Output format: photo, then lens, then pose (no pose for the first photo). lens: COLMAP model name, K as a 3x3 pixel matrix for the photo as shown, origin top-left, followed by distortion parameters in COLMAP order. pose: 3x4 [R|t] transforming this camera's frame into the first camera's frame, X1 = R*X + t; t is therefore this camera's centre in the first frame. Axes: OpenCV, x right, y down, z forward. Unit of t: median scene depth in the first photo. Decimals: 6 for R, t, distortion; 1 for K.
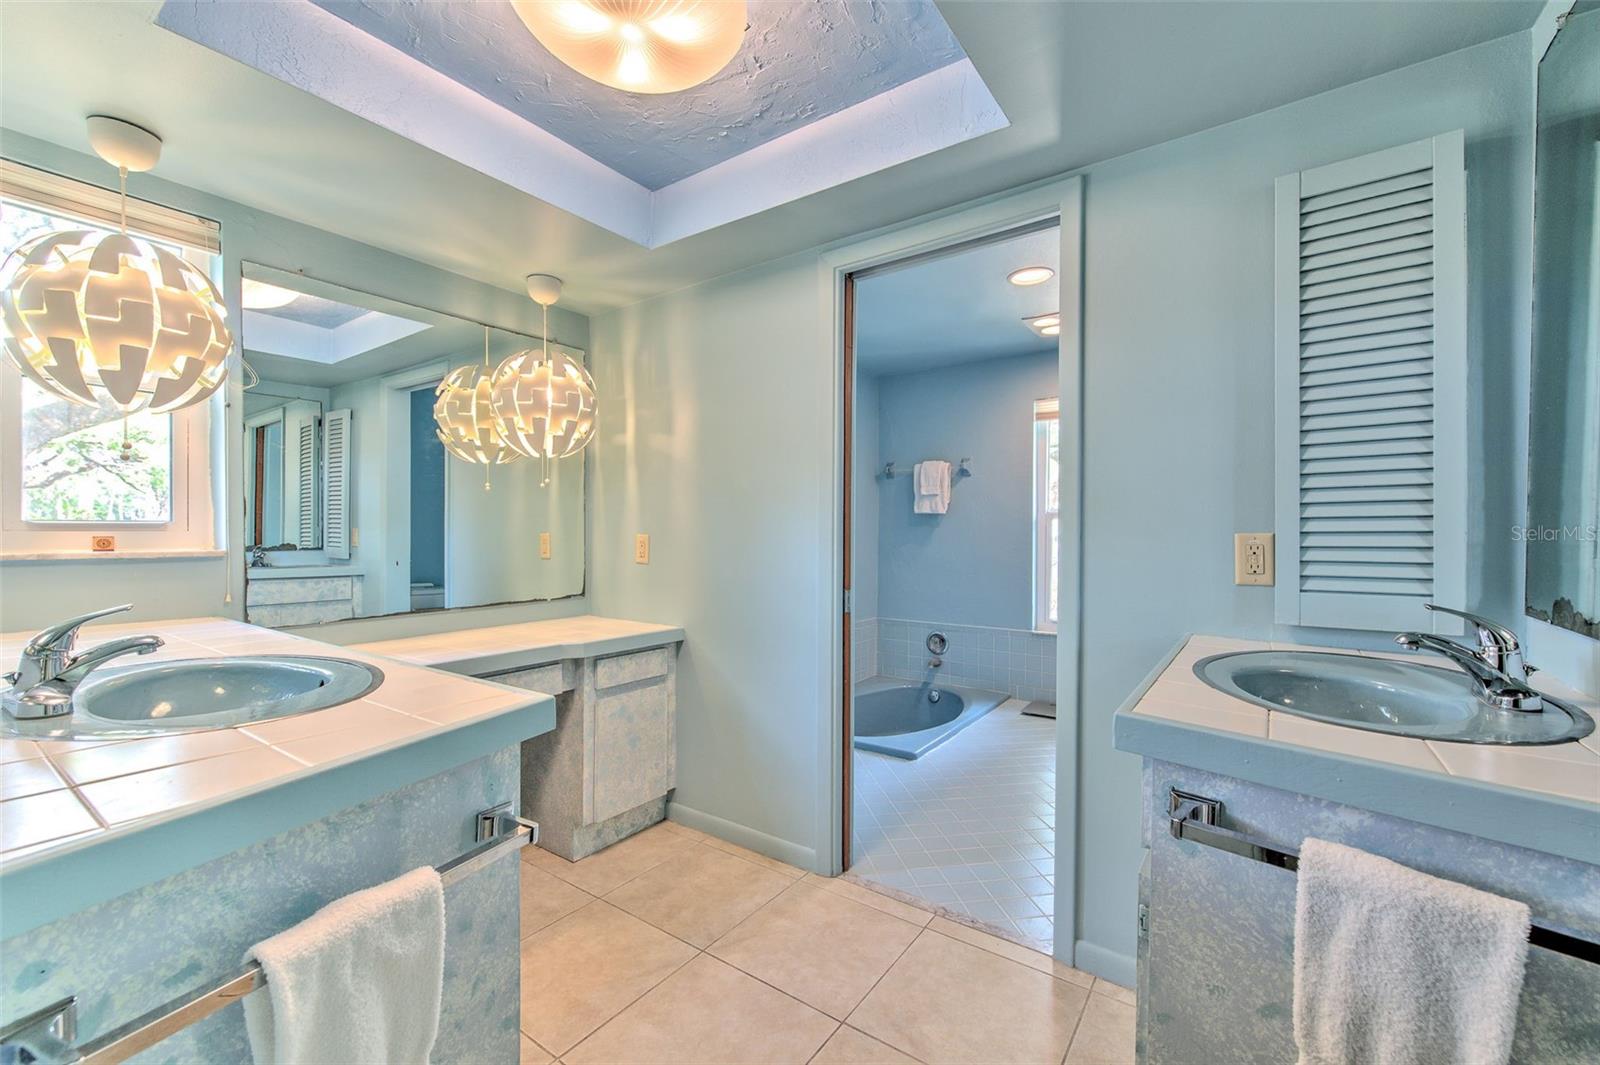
lens RADIAL K [[662.6, 0, 798.3], [0, 662.6, 536.4], [0, 0, 1]] dist [-0.004762, -0.000427]
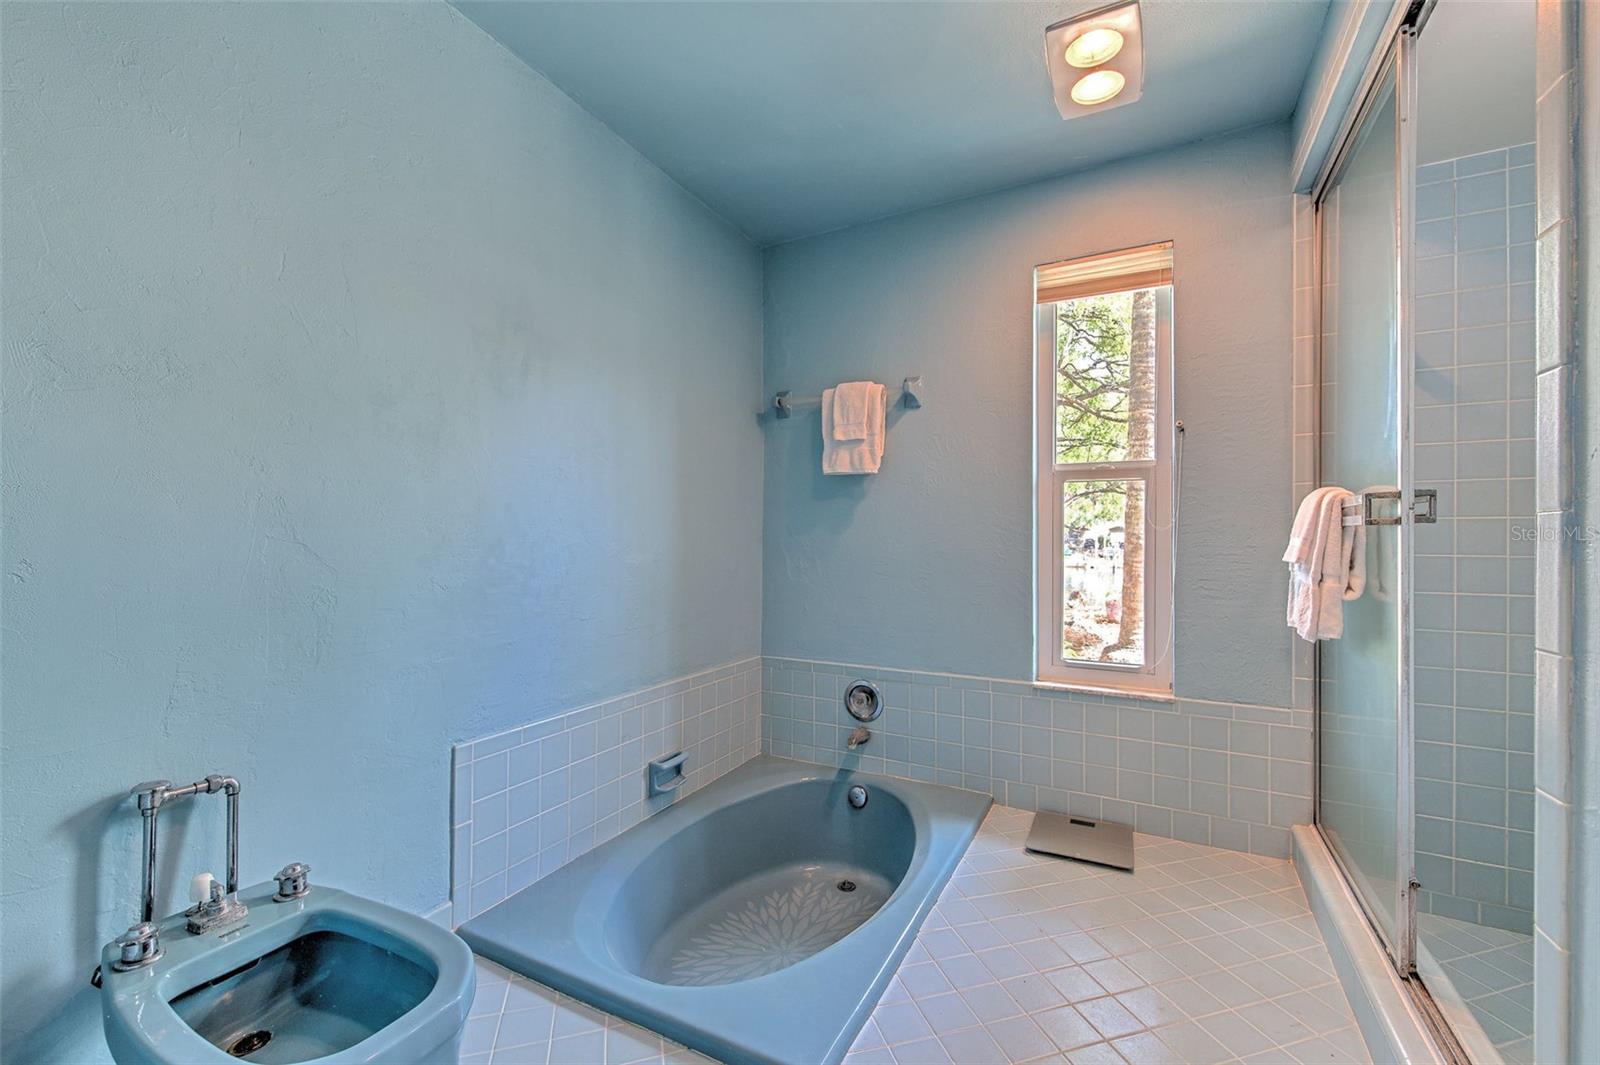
lens RADIAL K [[662.6, 0, 799.2], [0, 662.6, 534.2], [0, 0, 1]] dist [-0.004762, -0.000427]
pose [[0.990915, -0.001666, 0.134482, 0.078676], [0.002843, 0.999959, -0.008560, 0.021159], [-0.134462, 0.008865, 0.990879, 0.440289]]
